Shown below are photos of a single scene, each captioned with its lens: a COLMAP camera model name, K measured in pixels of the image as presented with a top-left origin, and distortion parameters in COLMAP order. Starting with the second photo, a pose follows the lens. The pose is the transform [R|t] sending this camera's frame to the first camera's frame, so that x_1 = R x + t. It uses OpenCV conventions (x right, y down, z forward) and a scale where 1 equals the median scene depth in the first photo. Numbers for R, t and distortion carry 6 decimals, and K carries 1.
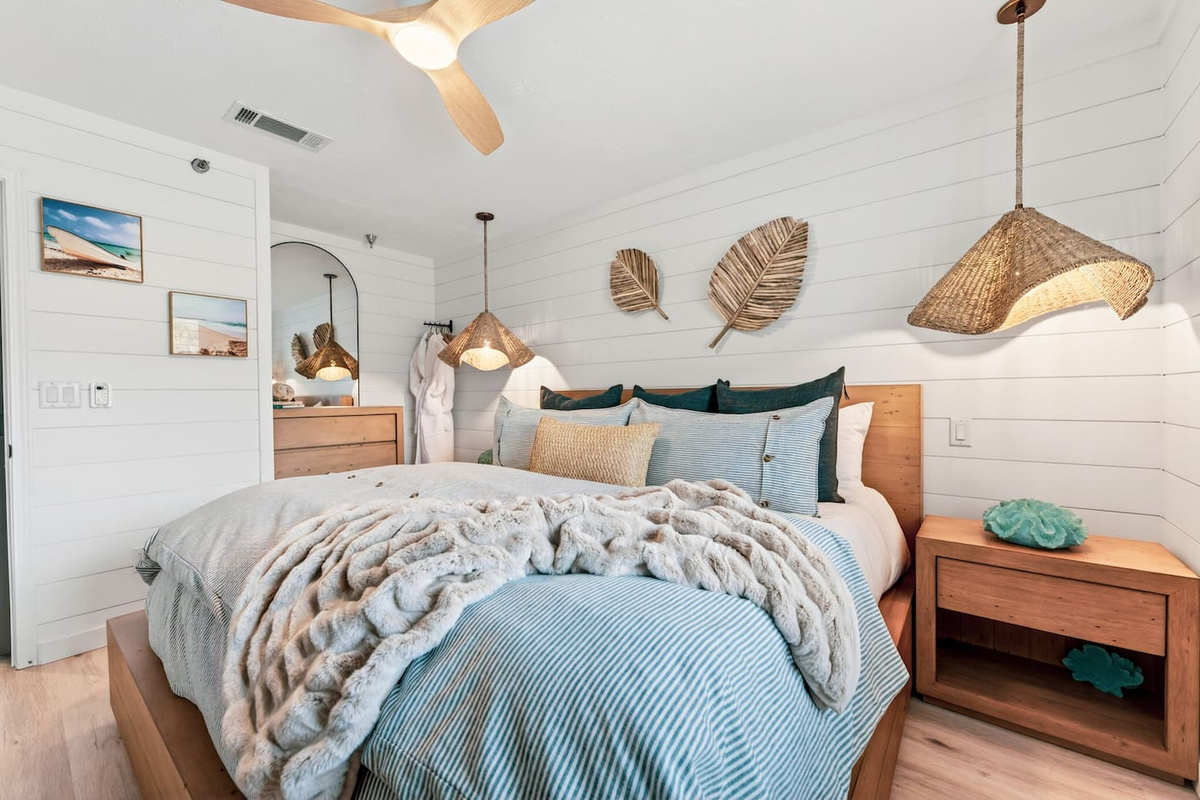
lens RADIAL K [[499.3, 0, 606.3], [0, 499.3, 402.9], [0, 0, 1]] dist [0.000957, 0.000046]
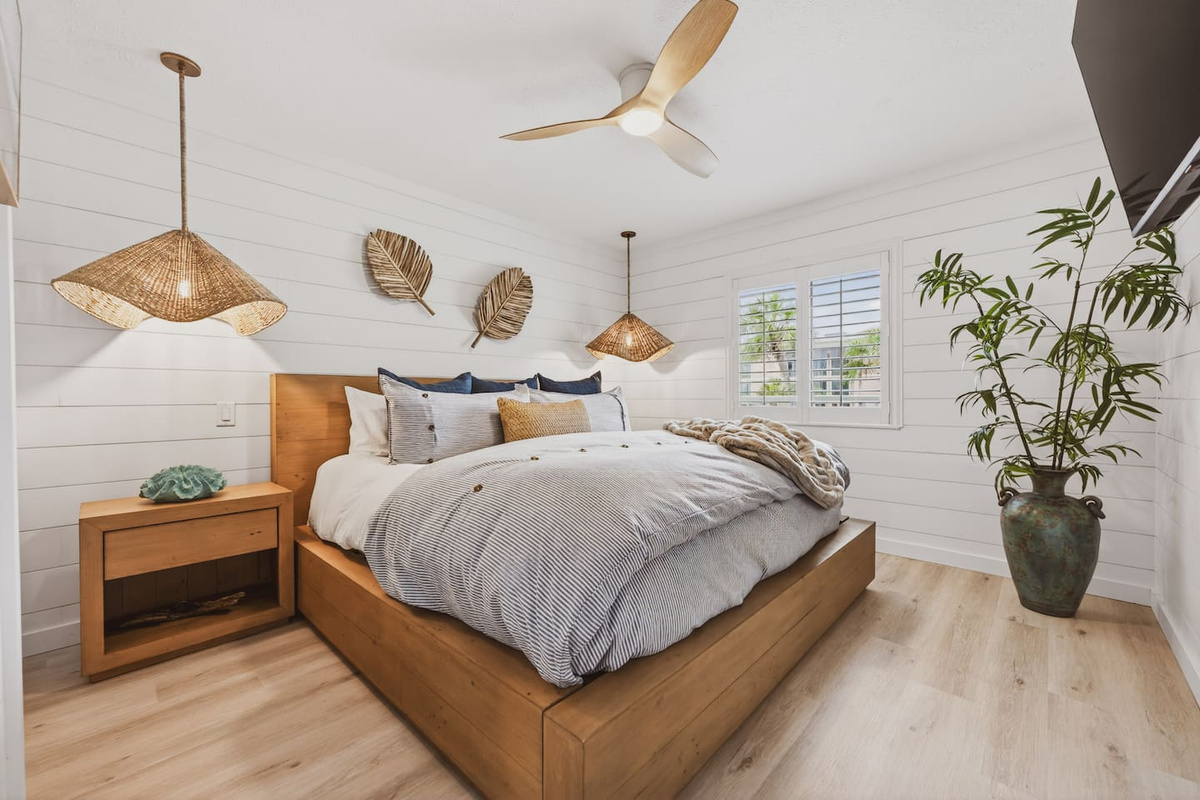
lens RADIAL K [[473.6, 0, 600.0], [0, 473.6, 400.0], [0, 0, 1]] dist [0.008803, 0.000021]
pose [[0.073002, 0.004883, 0.997320, -0.638765], [0.021233, 0.999754, -0.006449, 0.023668], [-0.997106, 0.021647, 0.072880, 0.408671]]
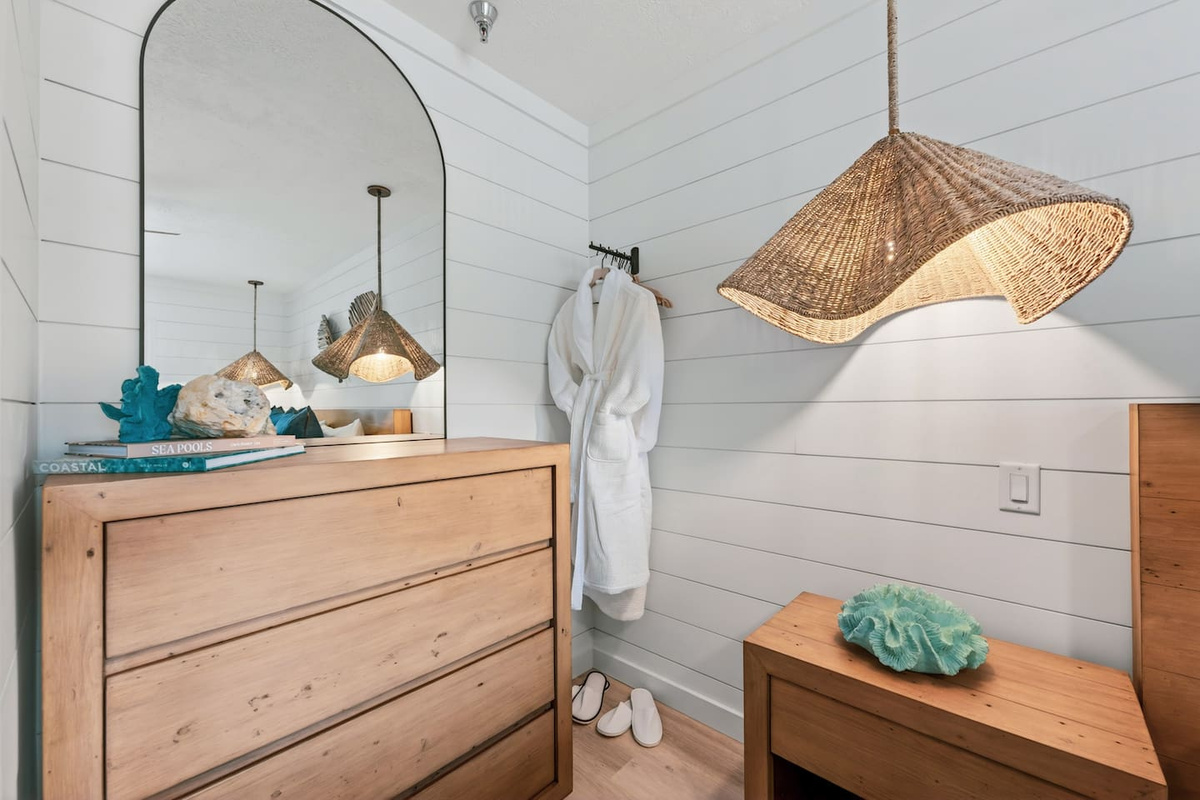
lens RADIAL K [[473.6, 0, 600.0], [0, 473.6, 400.0], [0, 0, 1]] dist [0.008803, 0.000021]
pose [[0.998383, -0.000717, -0.056838, -0.336513], [-0.000644, 0.999714, -0.023923, -0.016249], [0.056839, 0.023921, 0.998097, 0.600802]]
